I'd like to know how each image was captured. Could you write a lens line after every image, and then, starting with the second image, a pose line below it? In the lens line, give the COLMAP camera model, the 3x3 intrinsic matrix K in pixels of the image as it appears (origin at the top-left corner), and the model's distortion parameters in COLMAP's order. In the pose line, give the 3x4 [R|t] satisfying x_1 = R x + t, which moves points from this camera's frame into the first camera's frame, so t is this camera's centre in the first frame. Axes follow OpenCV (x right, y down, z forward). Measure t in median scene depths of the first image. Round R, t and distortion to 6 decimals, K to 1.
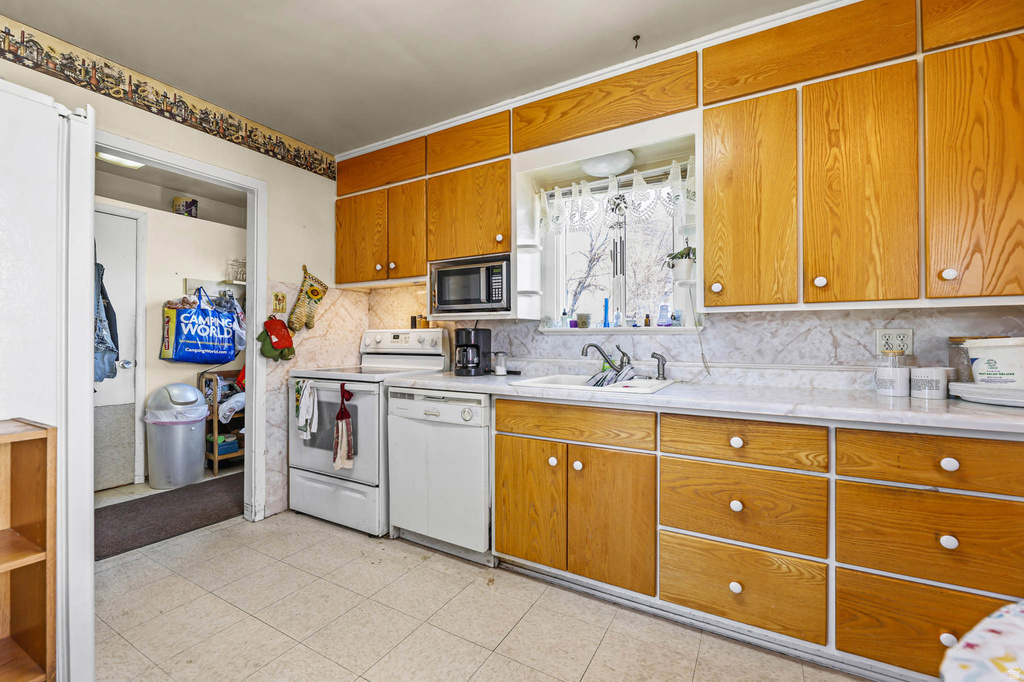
lens RADIAL K [[406.8, 0, 512.5], [0, 406.8, 338.7], [0, 0, 1]] dist [-0.001611, -0.000364]
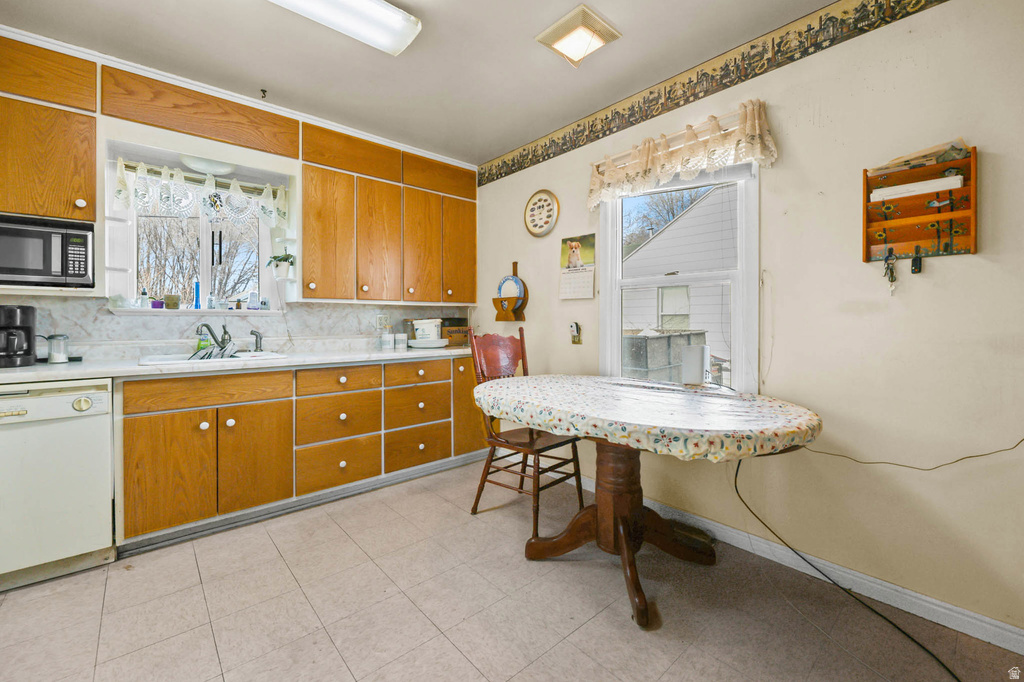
lens RADIAL K [[438.0, 0, 508.0], [0, 438.0, 303.6], [0, 0, 1]] dist [-0.000343, -0.000057]
pose [[0.329454, 0.035994, 0.943485, -0.675160], [-0.002423, 0.999302, -0.037277, -0.000521], [-0.944169, 0.009995, 0.329311, -0.189458]]
